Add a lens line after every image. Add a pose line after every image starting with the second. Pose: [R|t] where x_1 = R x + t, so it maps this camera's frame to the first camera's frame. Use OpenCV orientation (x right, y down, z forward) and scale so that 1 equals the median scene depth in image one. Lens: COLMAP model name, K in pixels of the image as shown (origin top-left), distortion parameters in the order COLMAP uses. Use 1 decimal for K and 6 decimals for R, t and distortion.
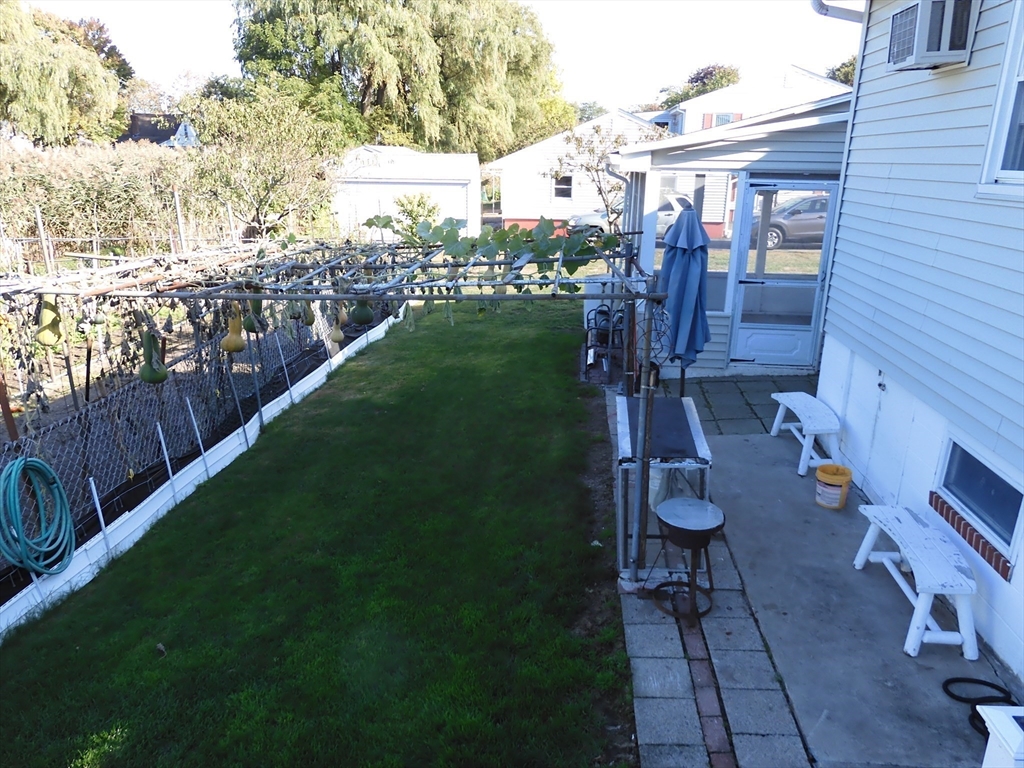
lens RADIAL K [[743.4, 0, 517.0], [0, 743.4, 384.9], [0, 0, 1]] dist [0.006942, -0.004544]
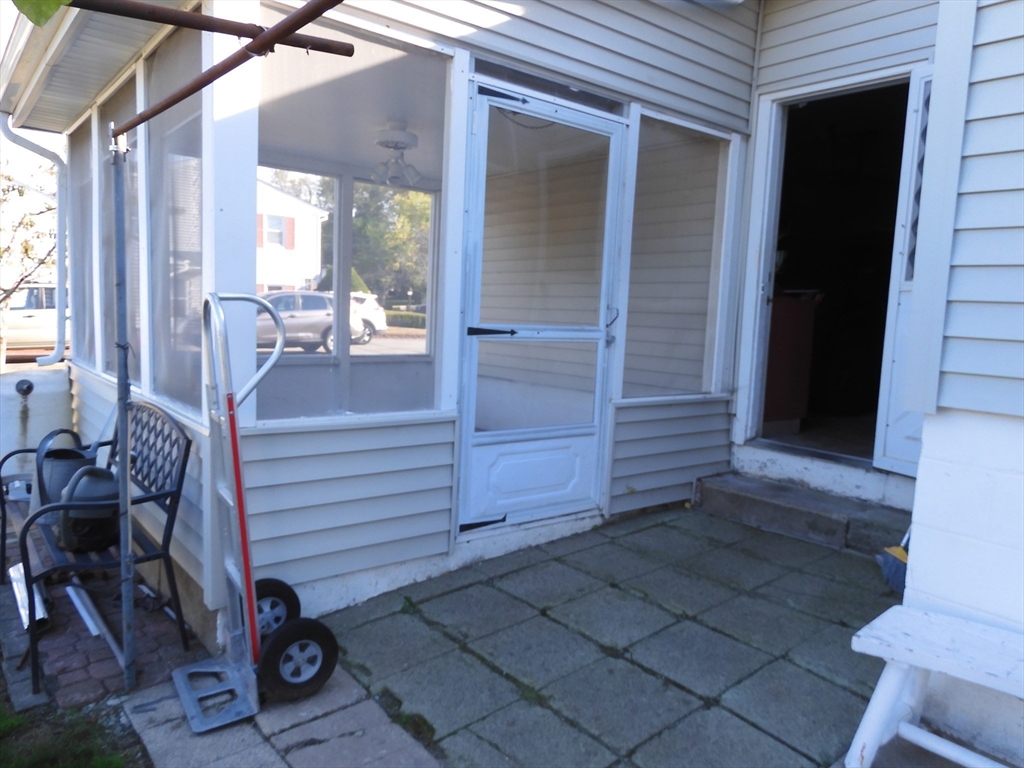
lens RADIAL K [[743.4, 0, 517.0], [0, 743.4, 384.9], [0, 0, 1]] dist [0.006942, -0.004544]
pose [[0.721279, -0.058187, 0.690196, 0.038087], [0.177126, 0.978827, -0.102583, -0.062520], [-0.669614, 0.196243, 0.716314, 0.680374]]
